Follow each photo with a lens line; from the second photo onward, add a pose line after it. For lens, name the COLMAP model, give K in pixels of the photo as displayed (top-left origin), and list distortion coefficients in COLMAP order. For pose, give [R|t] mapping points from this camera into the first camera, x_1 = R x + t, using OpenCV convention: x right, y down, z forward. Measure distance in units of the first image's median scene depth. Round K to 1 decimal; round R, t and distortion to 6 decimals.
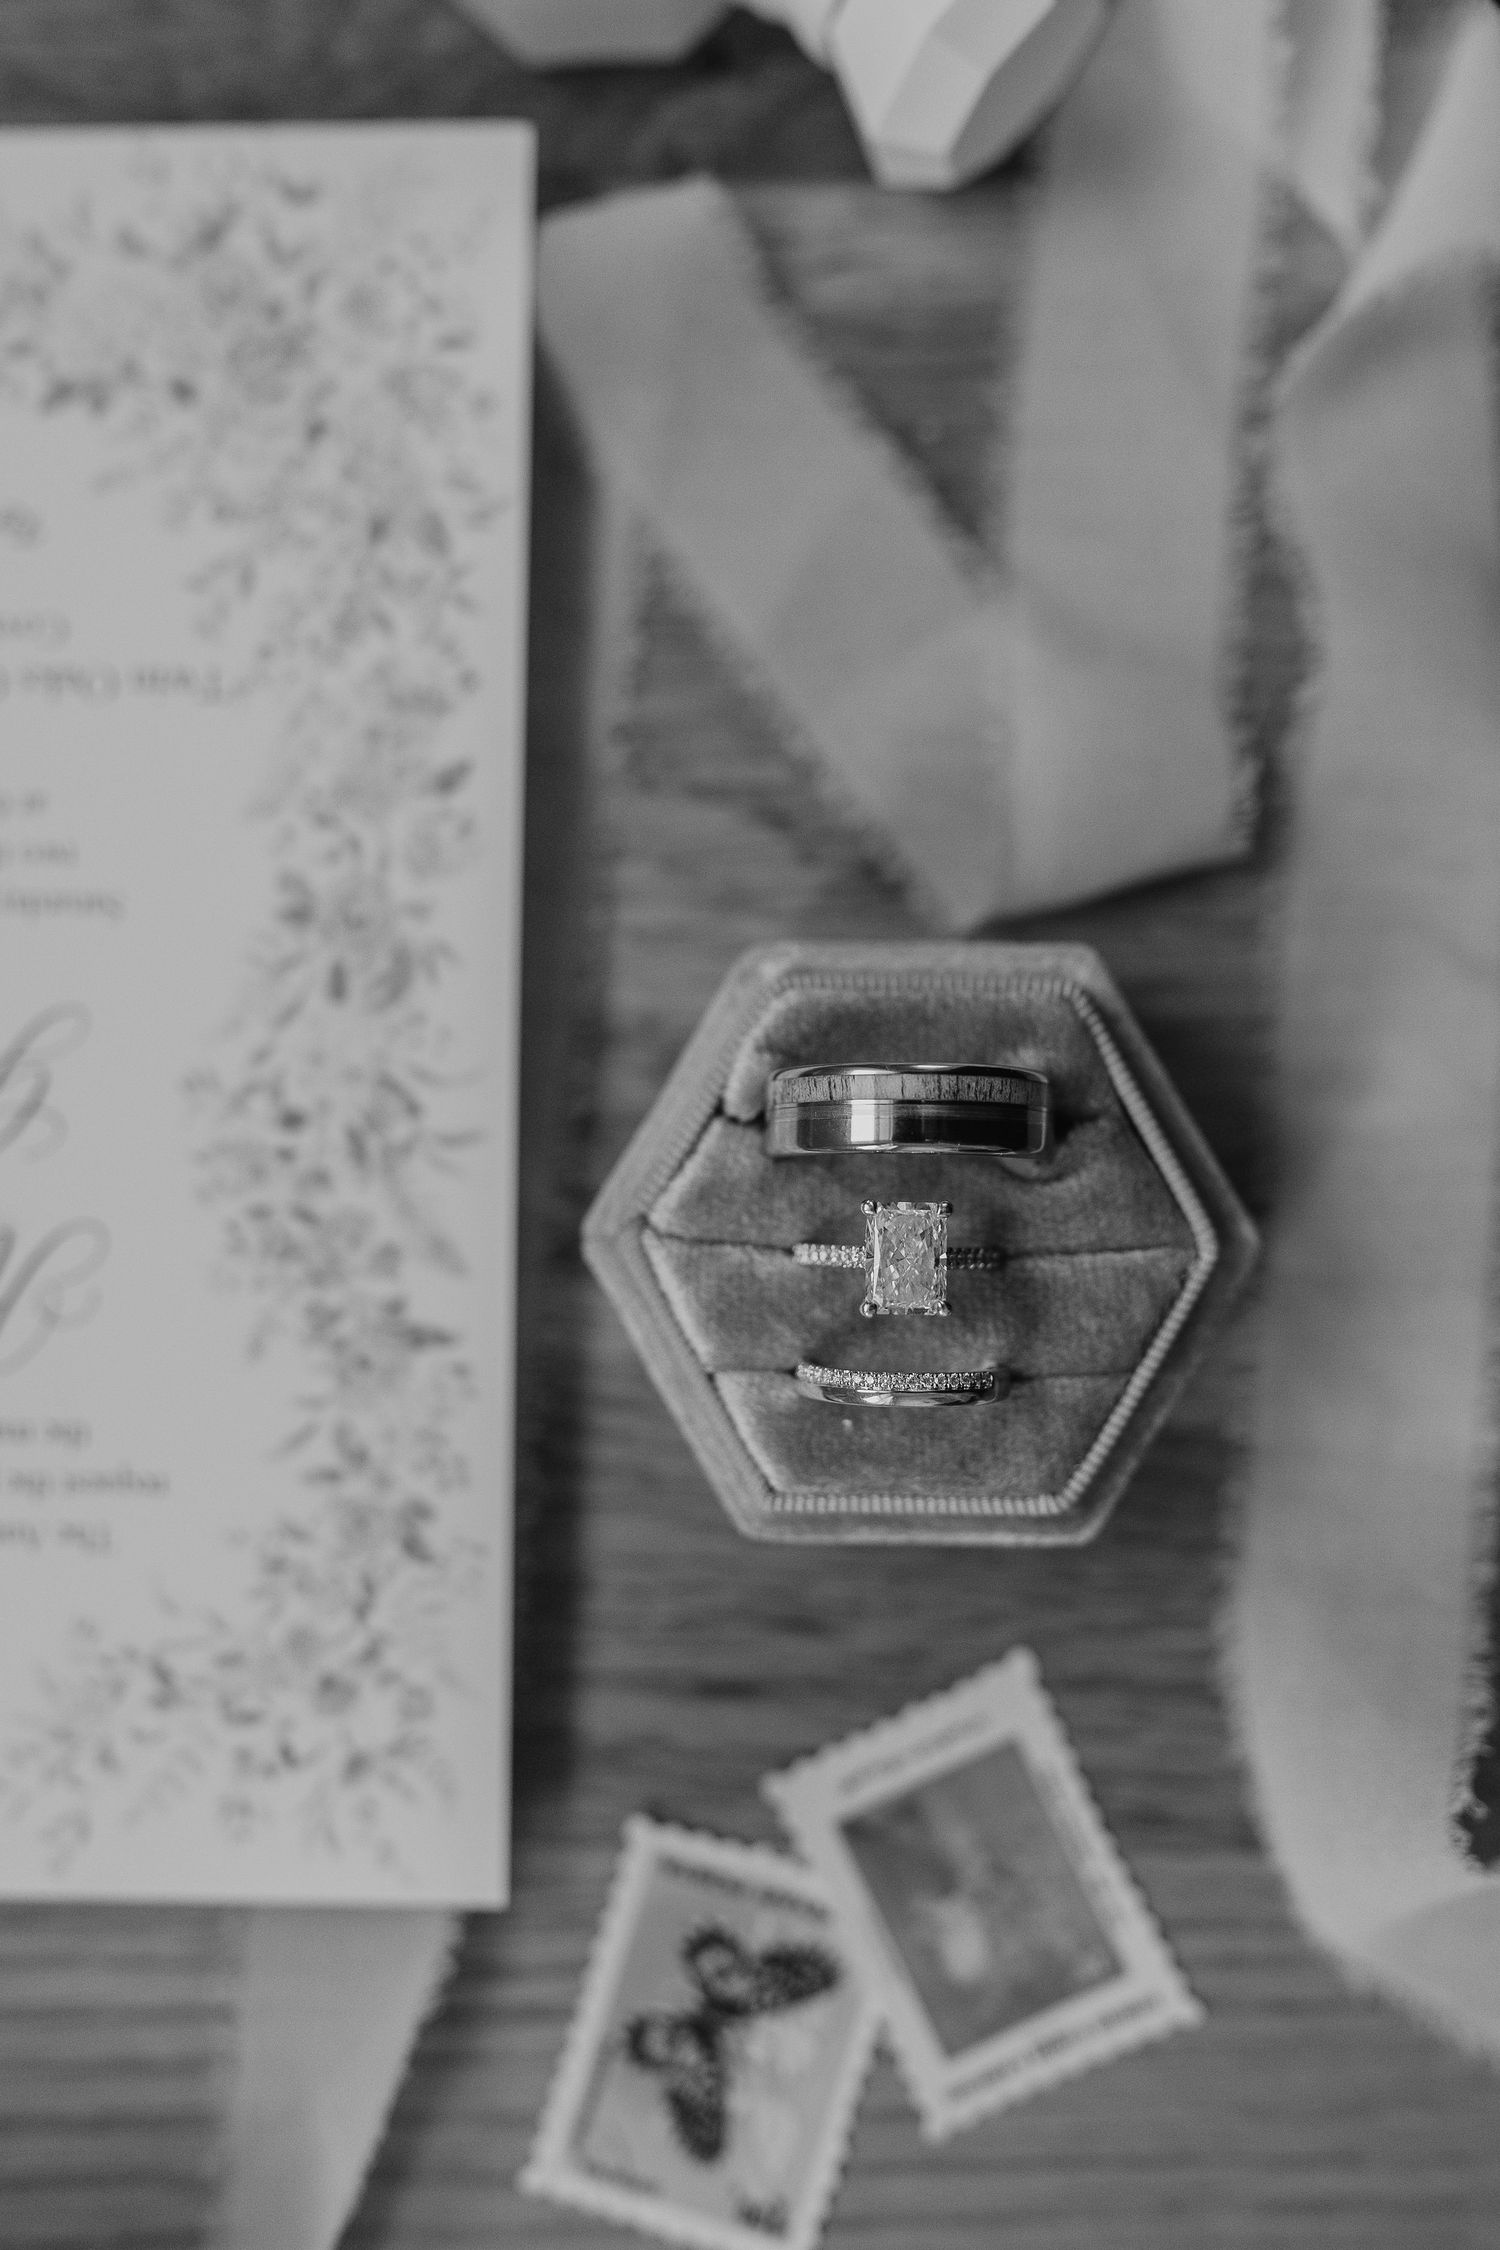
lens RADIAL K [[2250.0, 0, 748.2], [0, 2250.0, 1126.4], [0, 0, 1]] dist [0.039423, 0.000000]
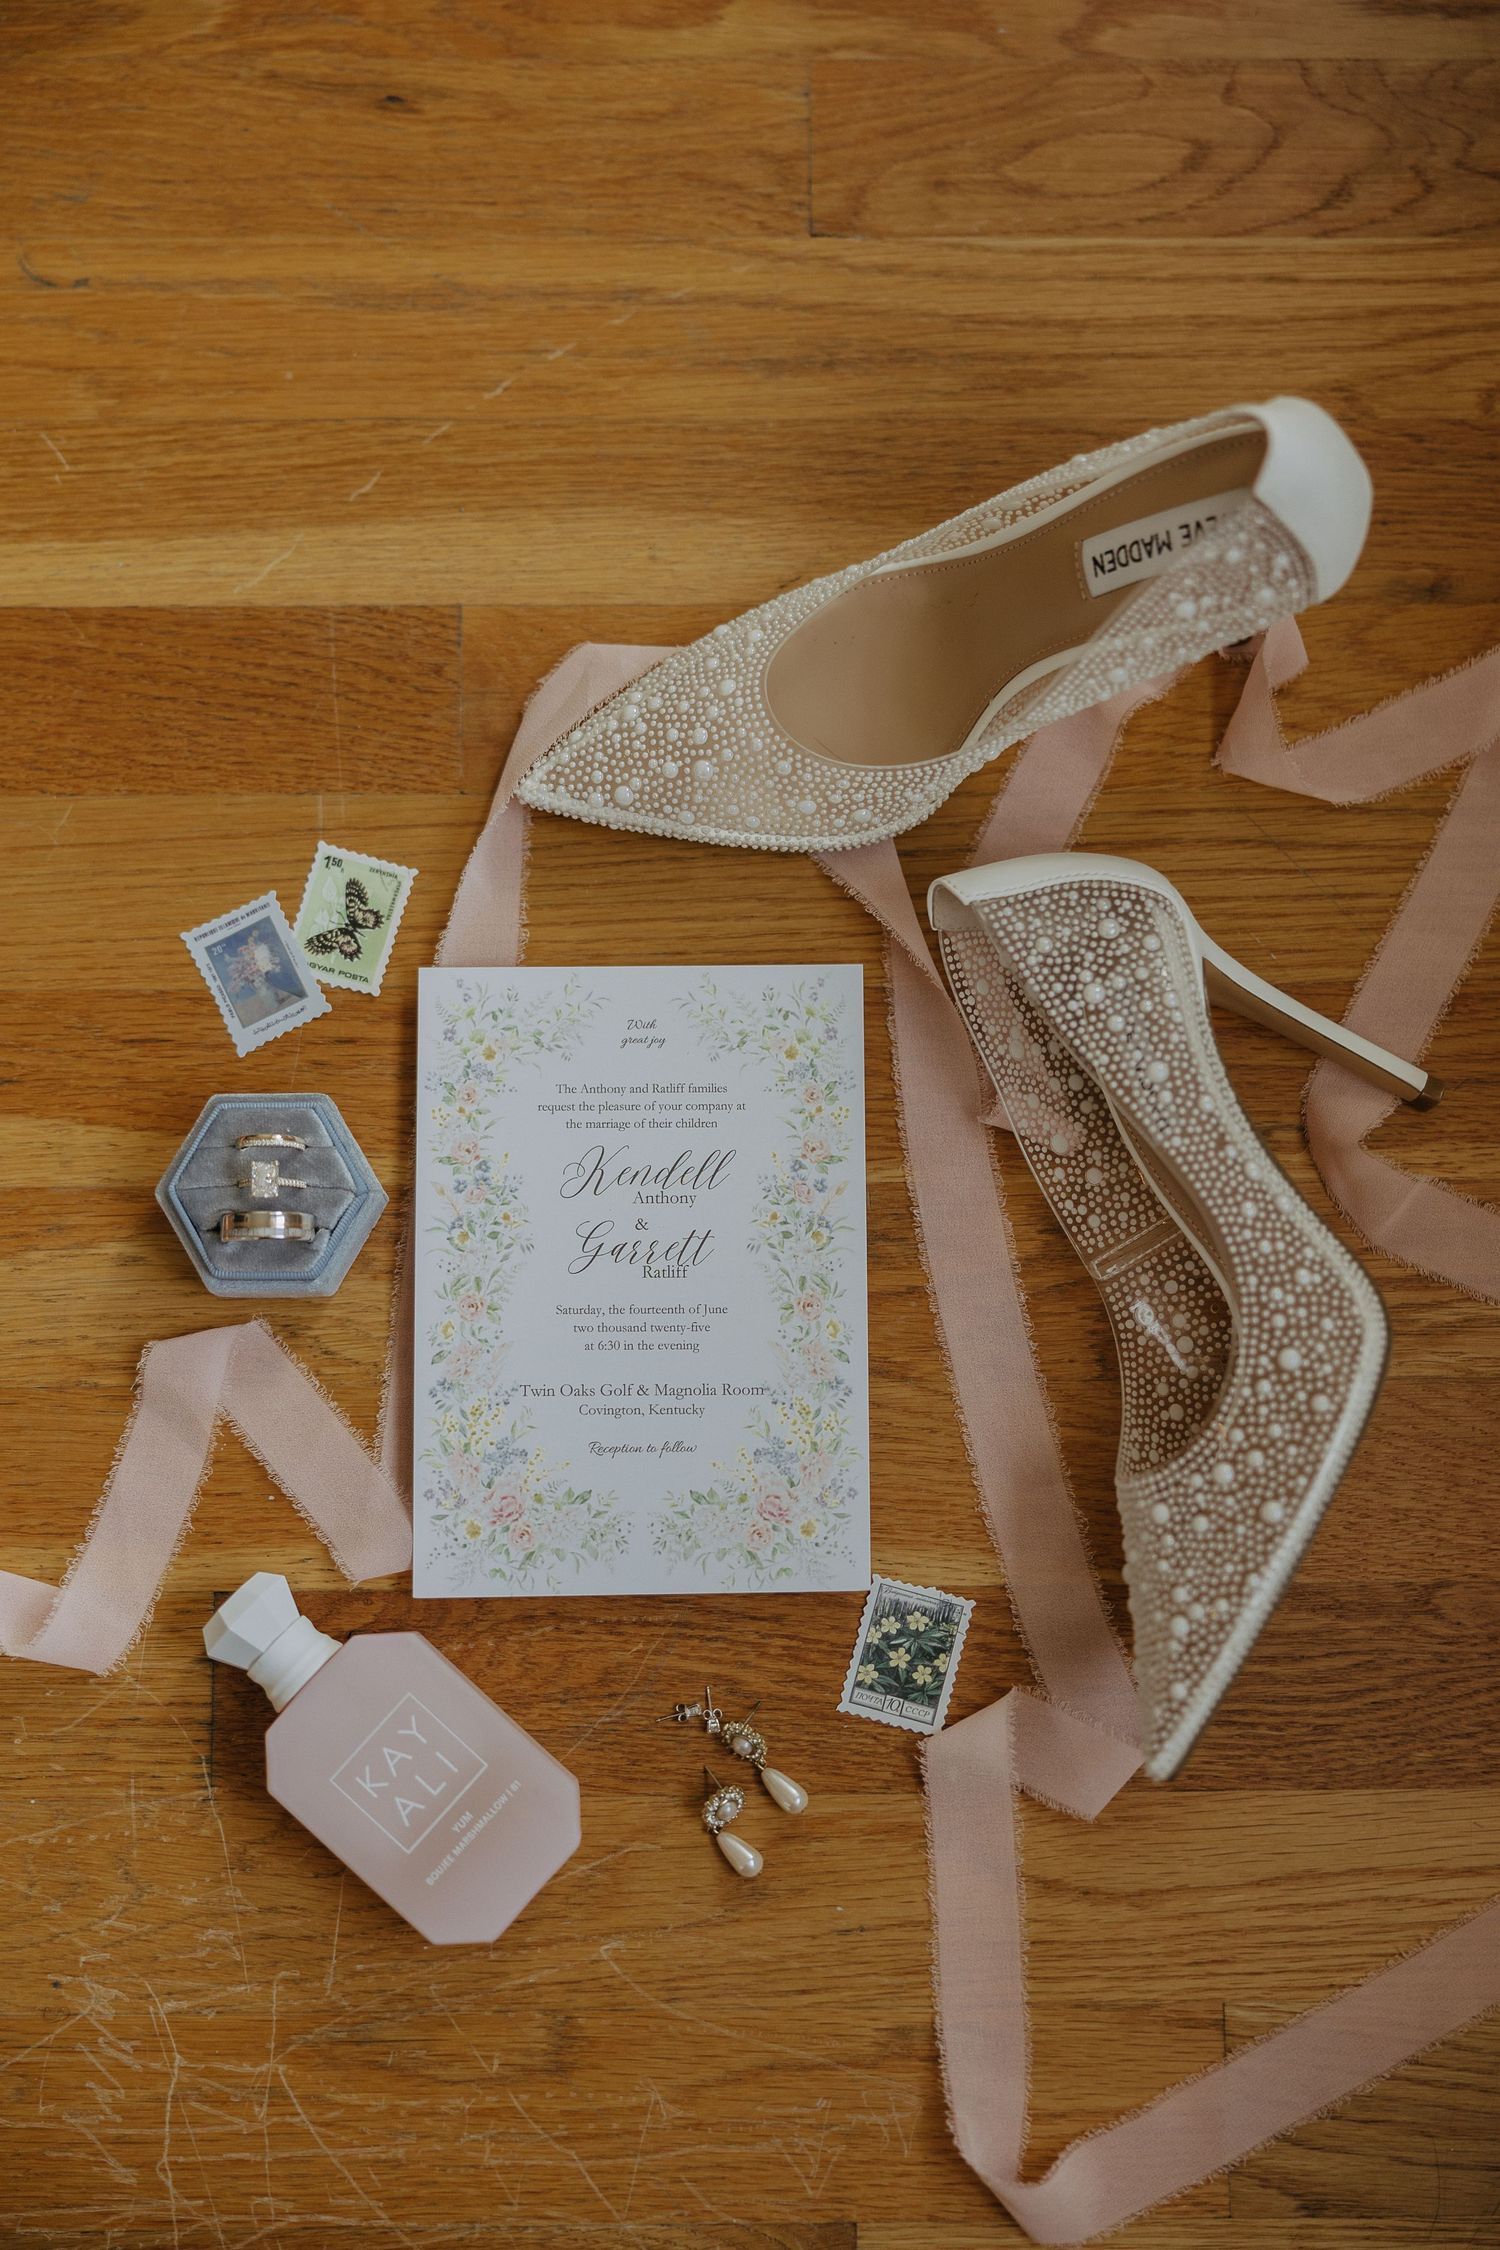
lens RADIAL K [[3486.2, 0, 749.3], [0, 3486.2, 1124.1], [0, 0, 1]] dist [-0.009622, 0.000000]
pose [[-0.999019, 0.024991, 0.036548, -0.669365], [-0.017589, -0.981550, 0.190397, -0.686513], [0.040632, 0.189567, 0.981027, -3.219585]]
